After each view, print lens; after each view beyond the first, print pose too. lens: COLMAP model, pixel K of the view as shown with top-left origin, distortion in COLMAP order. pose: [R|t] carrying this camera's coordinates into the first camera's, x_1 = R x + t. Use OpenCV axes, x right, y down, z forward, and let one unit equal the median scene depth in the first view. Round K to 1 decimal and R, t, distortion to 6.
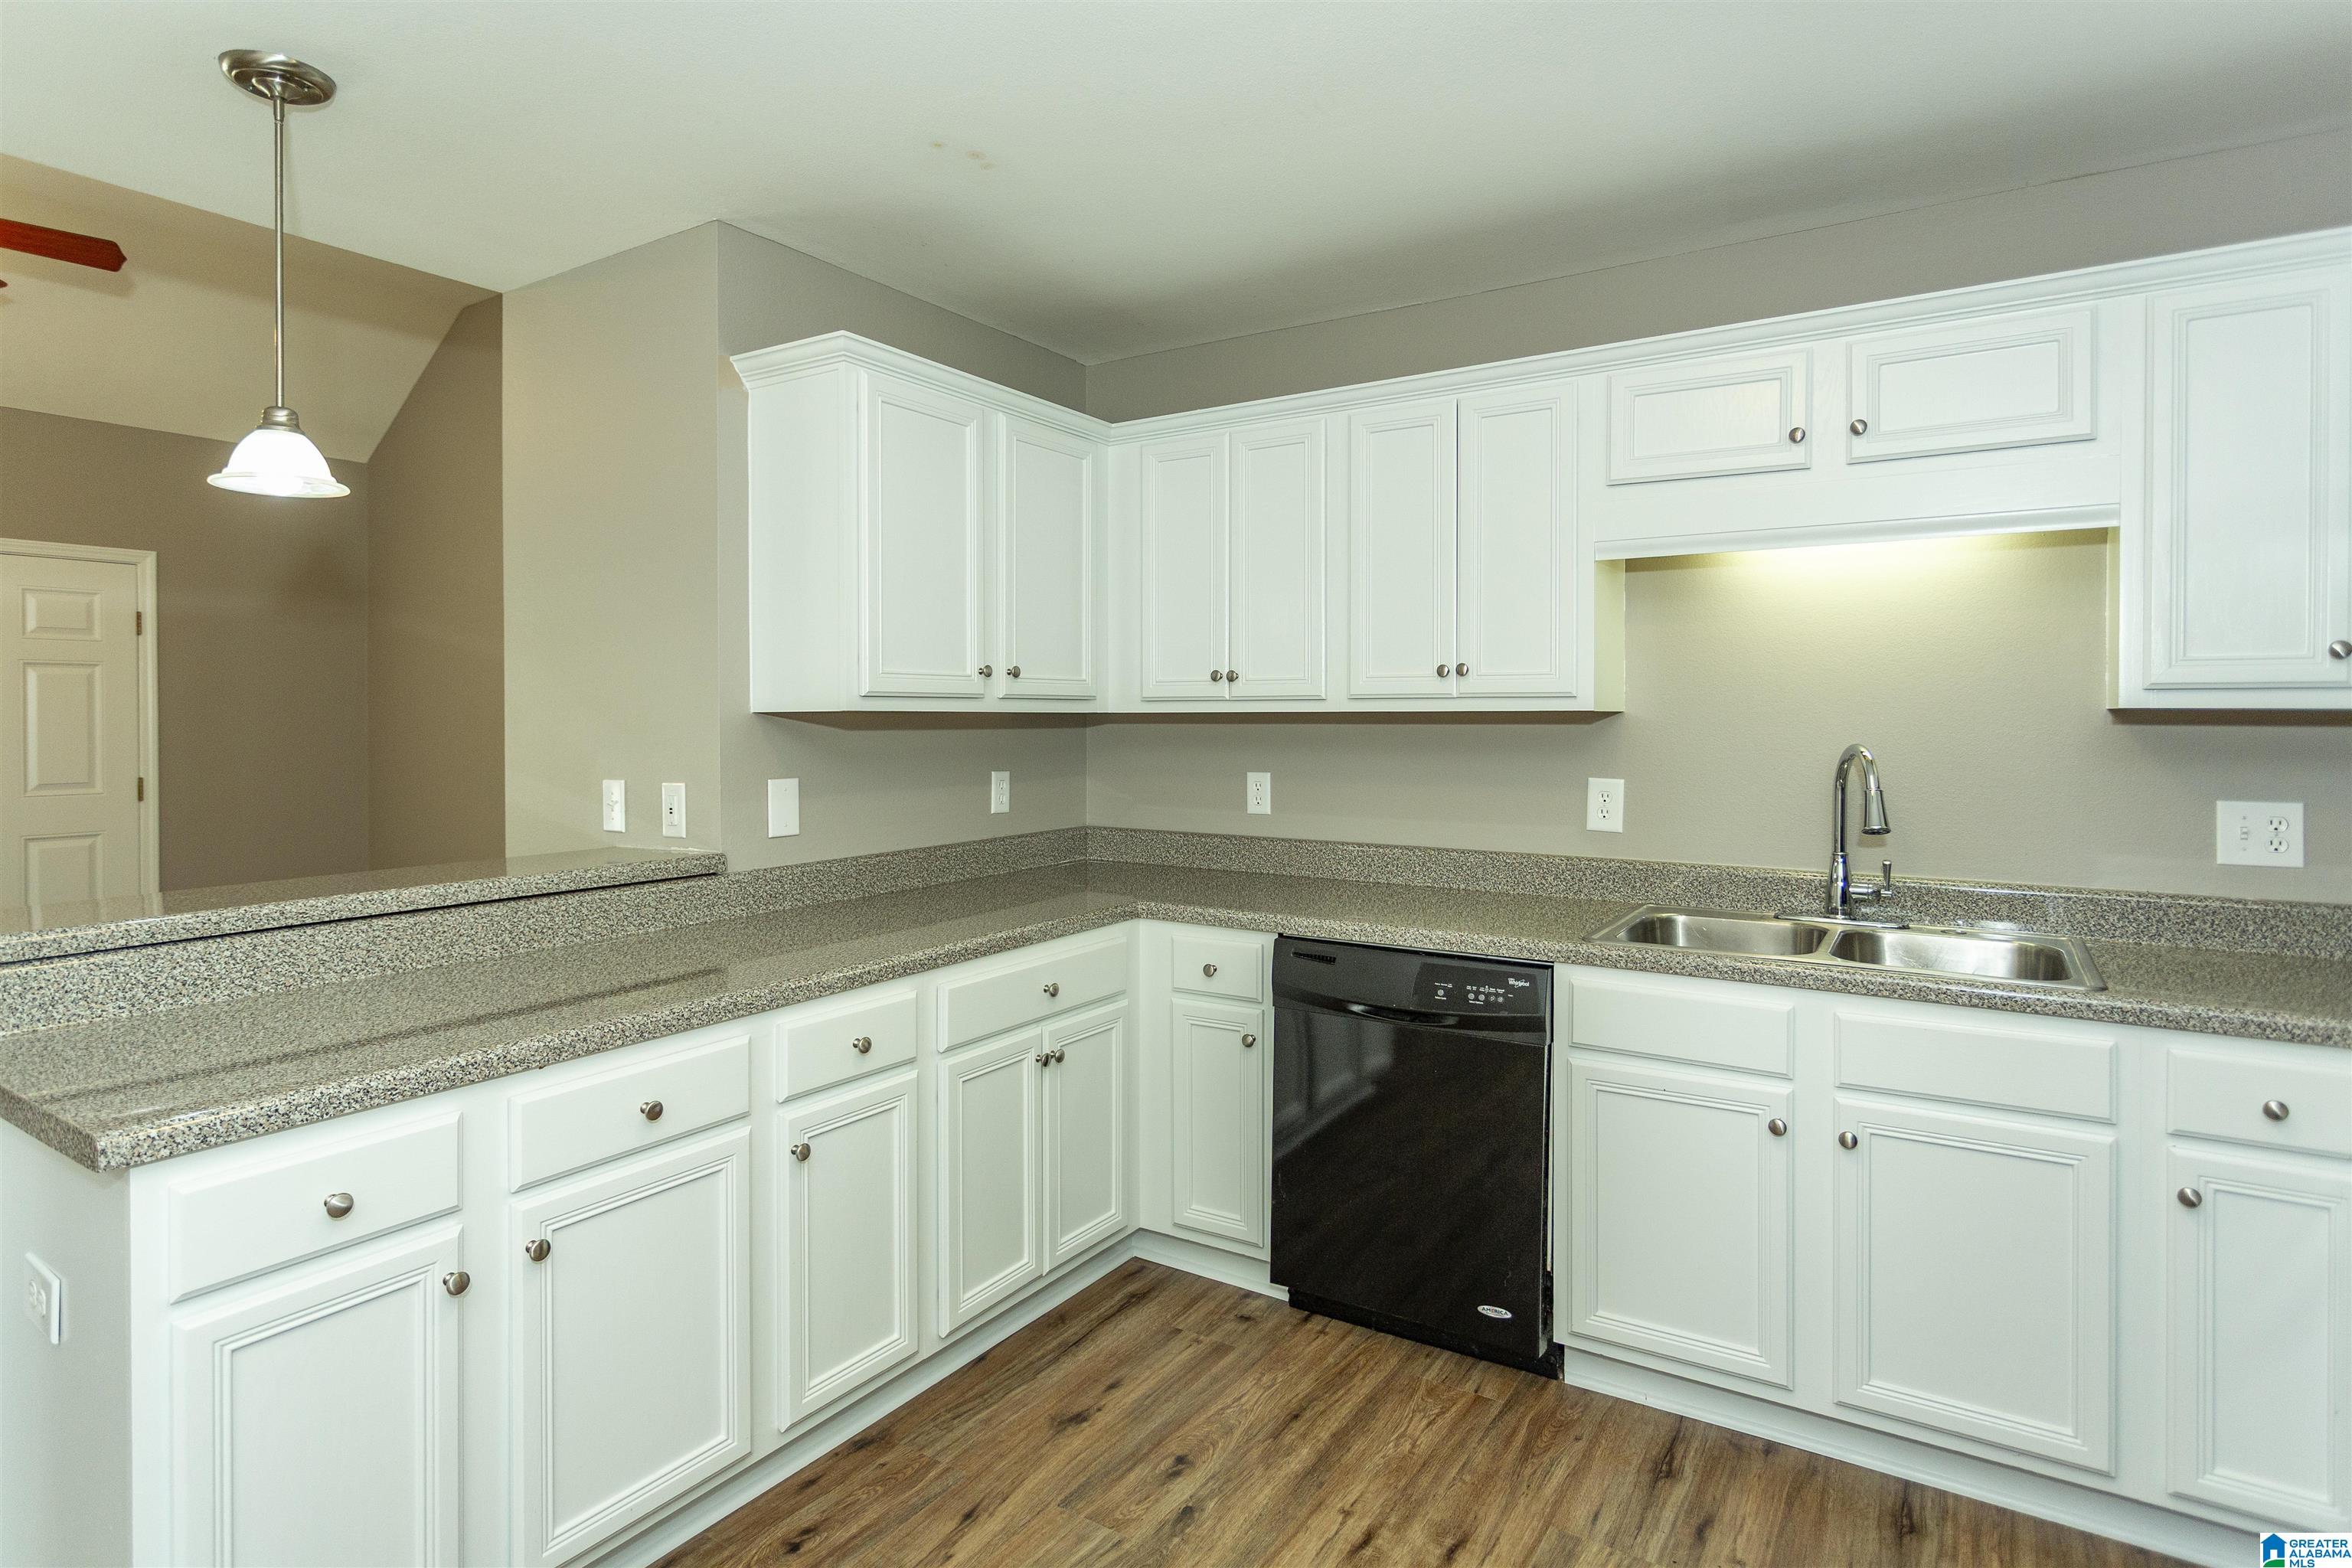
lens RADIAL K [[1224.6, 0, 1159.6], [0, 1224.6, 729.9], [0, 0, 1]] dist [-0.001684, 0.002342]
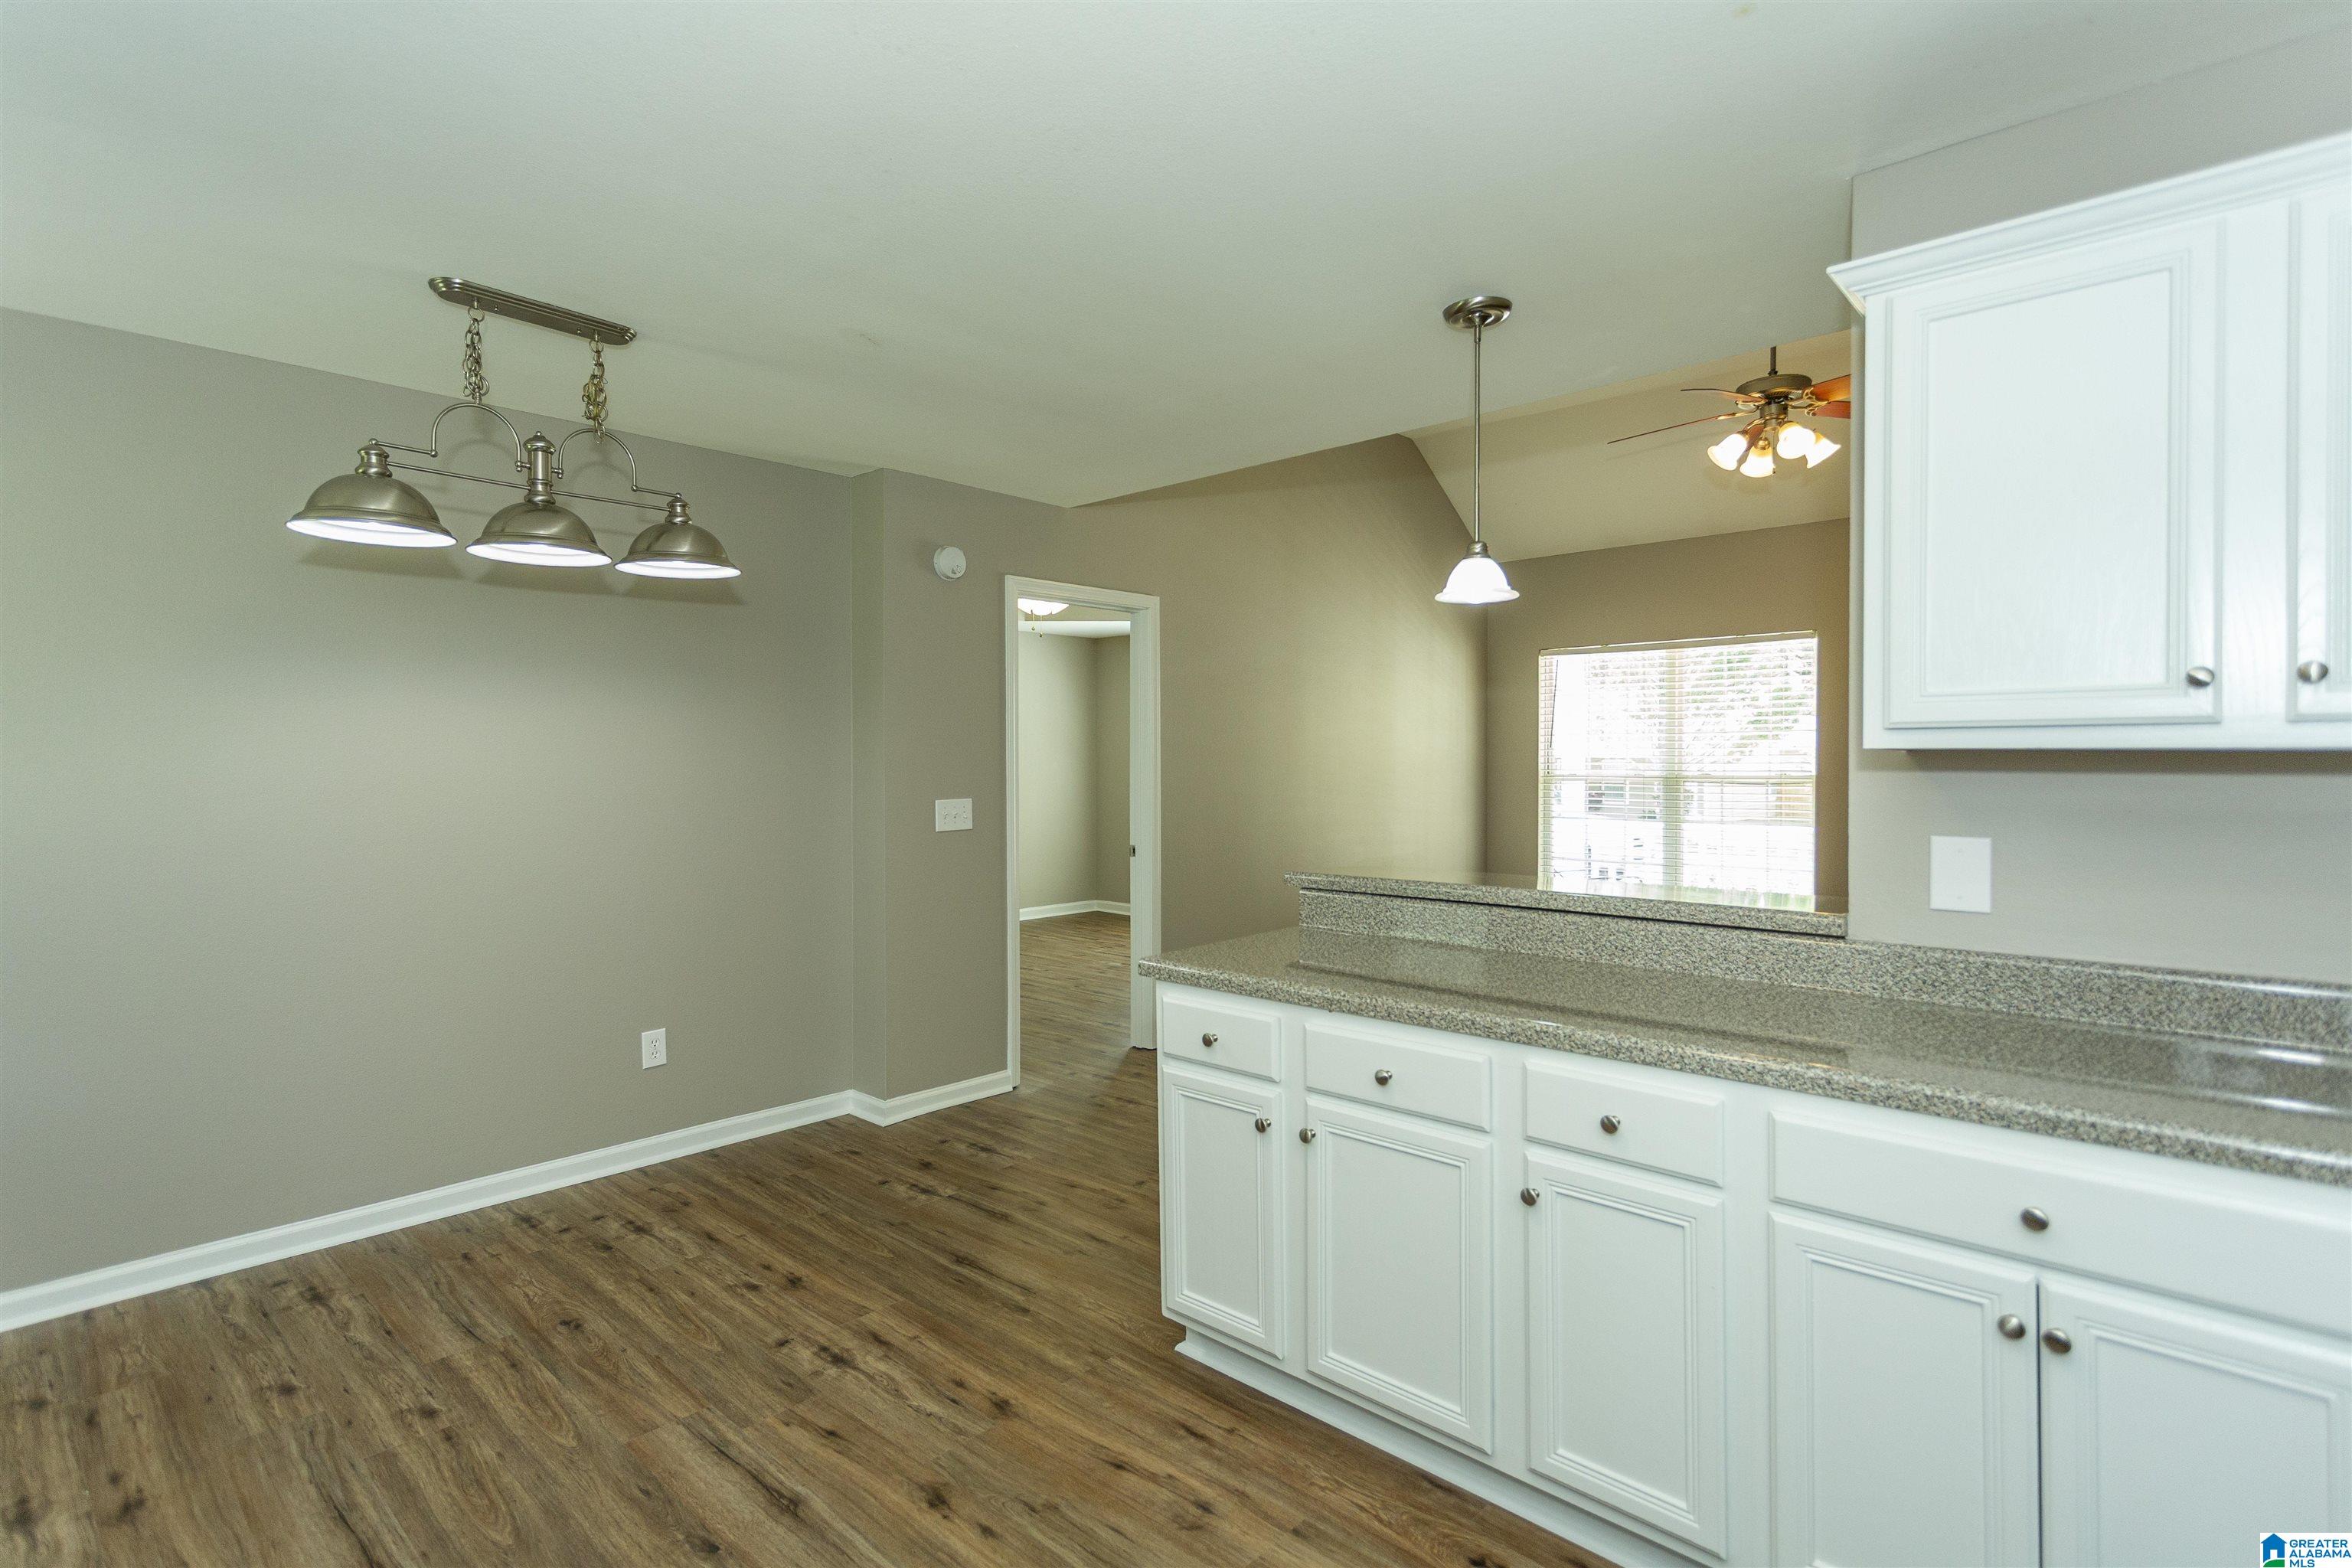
lens RADIAL K [[1113.9, 0, 1176.8], [0, 1113.9, 763.7], [0, 0, 1]] dist [-0.003001, 0.000332]
pose [[-0.154407, 0.005689, -0.987991, 0.552300], [-0.001321, 0.999981, 0.005964, -0.008490], [0.988006, 0.002226, -0.154397, 0.744878]]
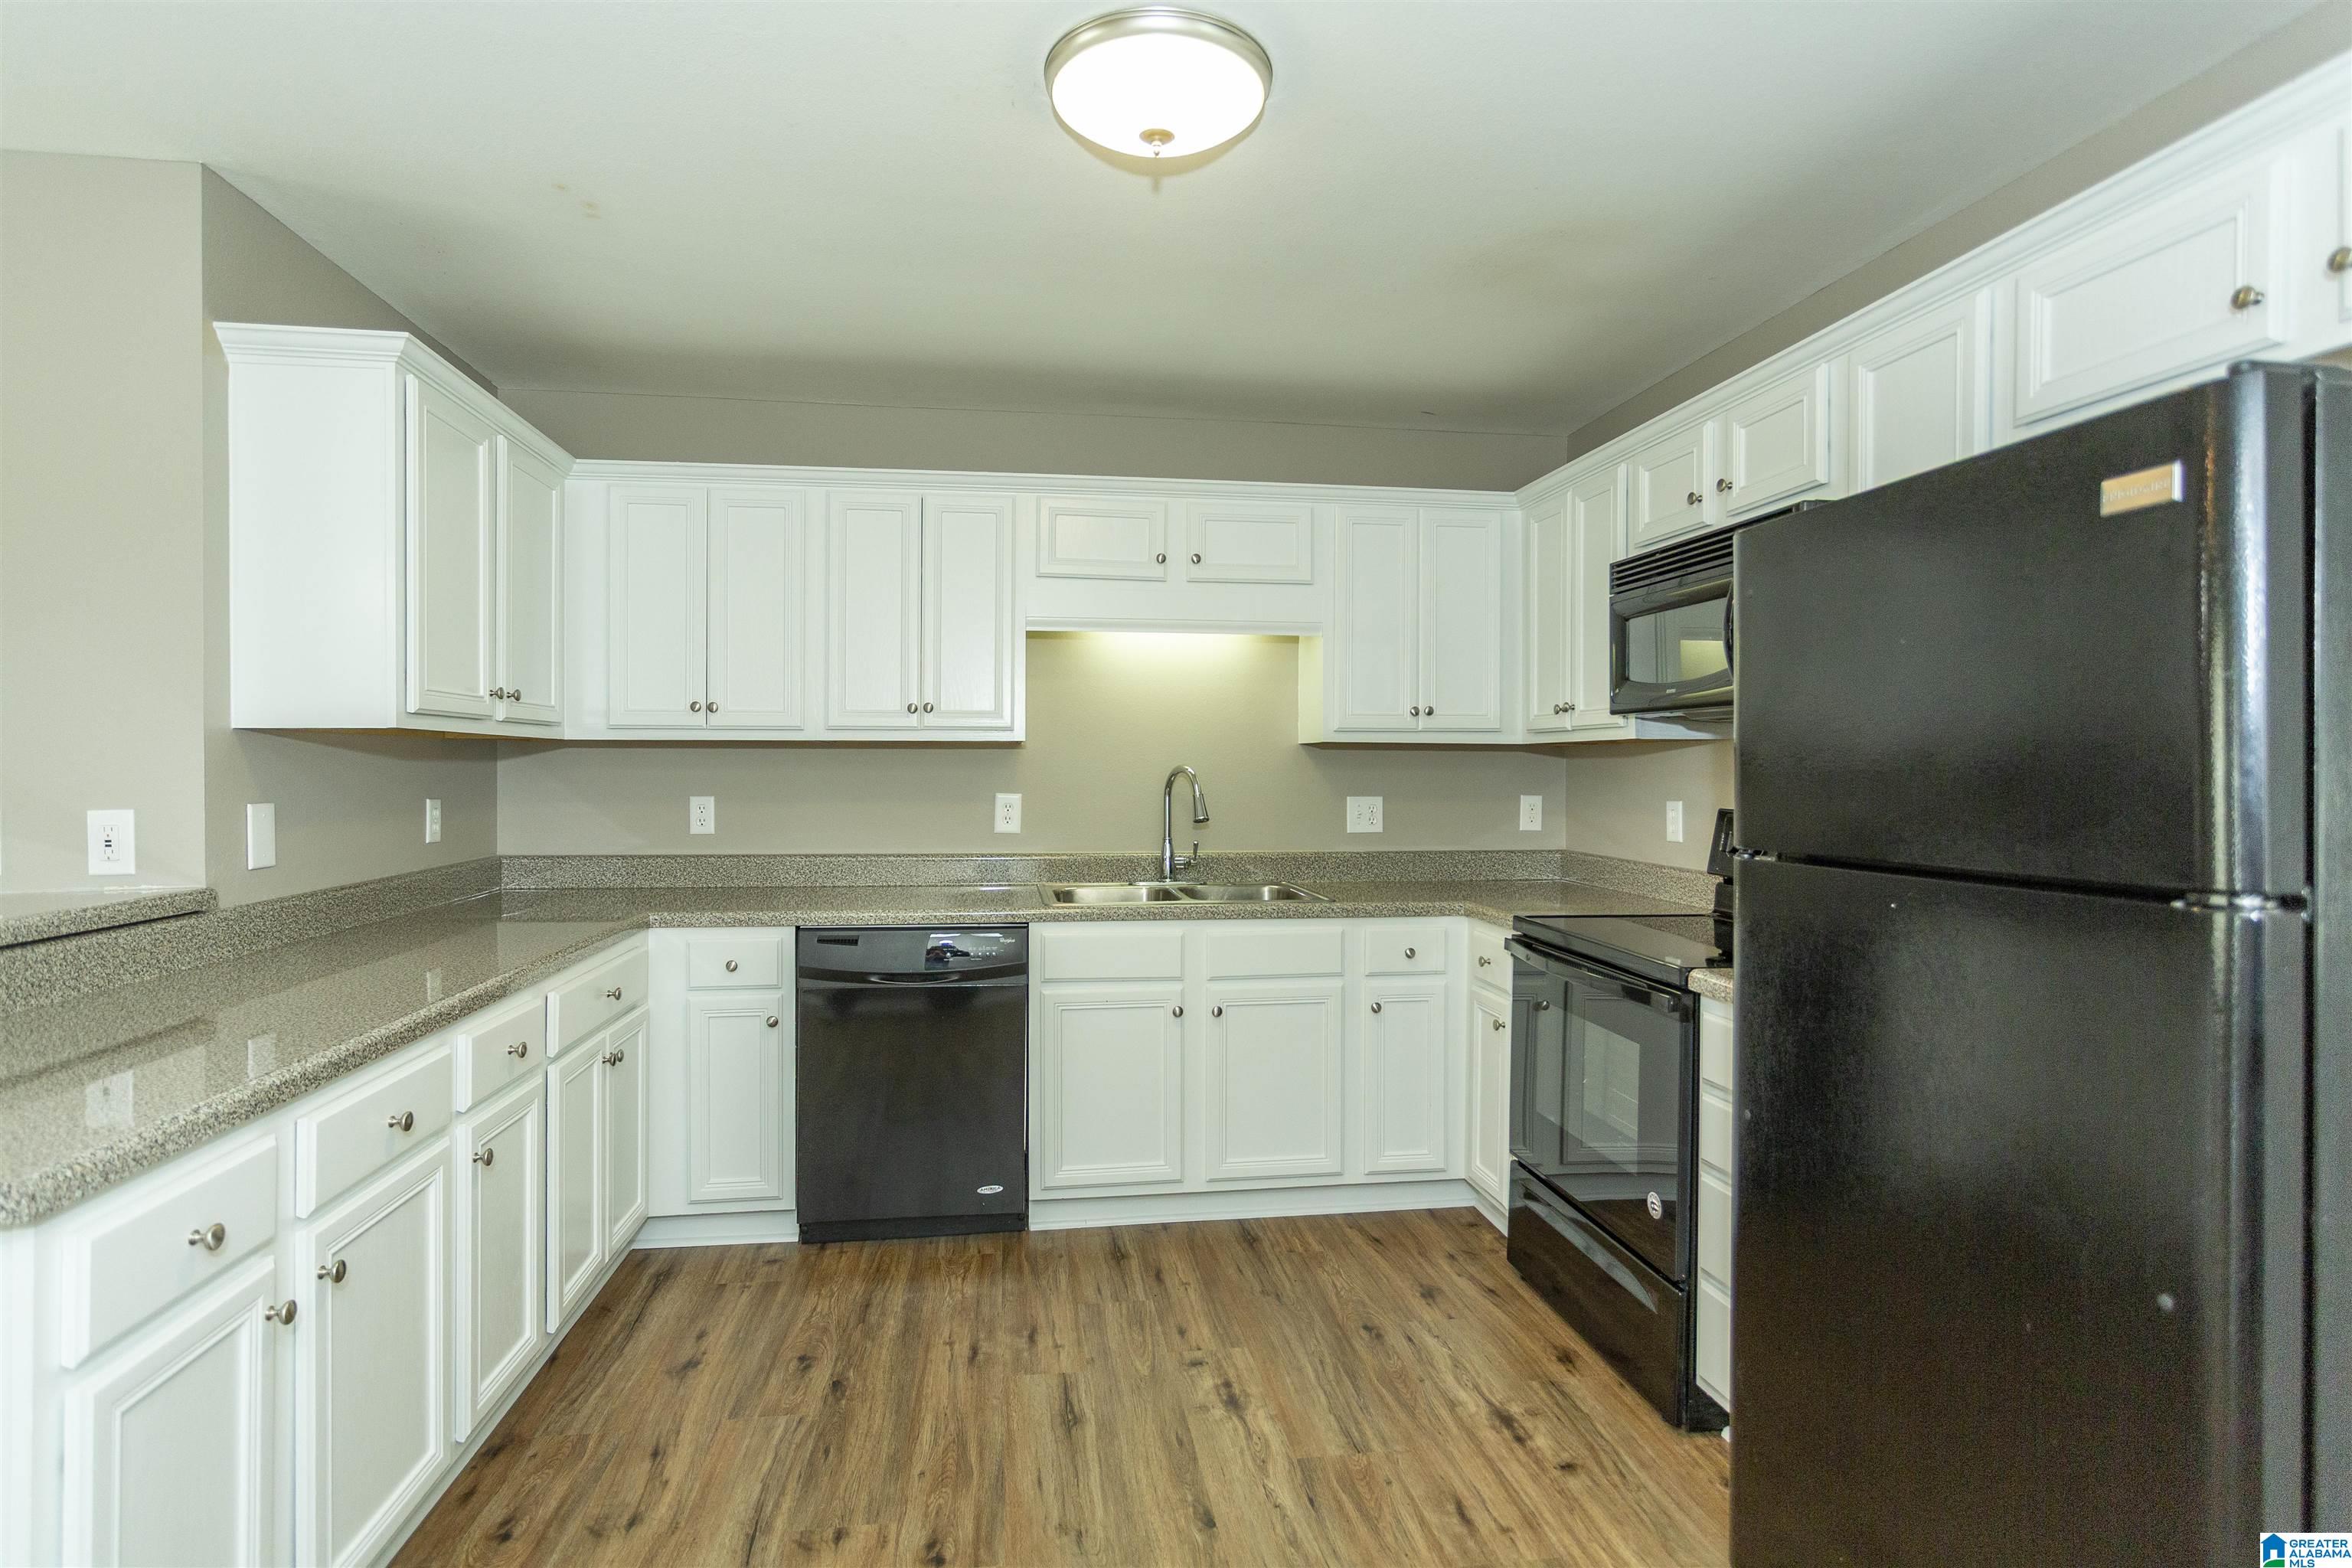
lens RADIAL K [[1178.2, 0, 1151.9], [0, 1178.2, 770.1], [0, 0, 1]] dist [-0.012744, 0.003042]
pose [[0.752562, 0.000874, 0.658520, -0.439576], [0.002407, 0.999989, -0.004079, 0.024304], [-0.658517, 0.004655, 0.752552, -0.082257]]
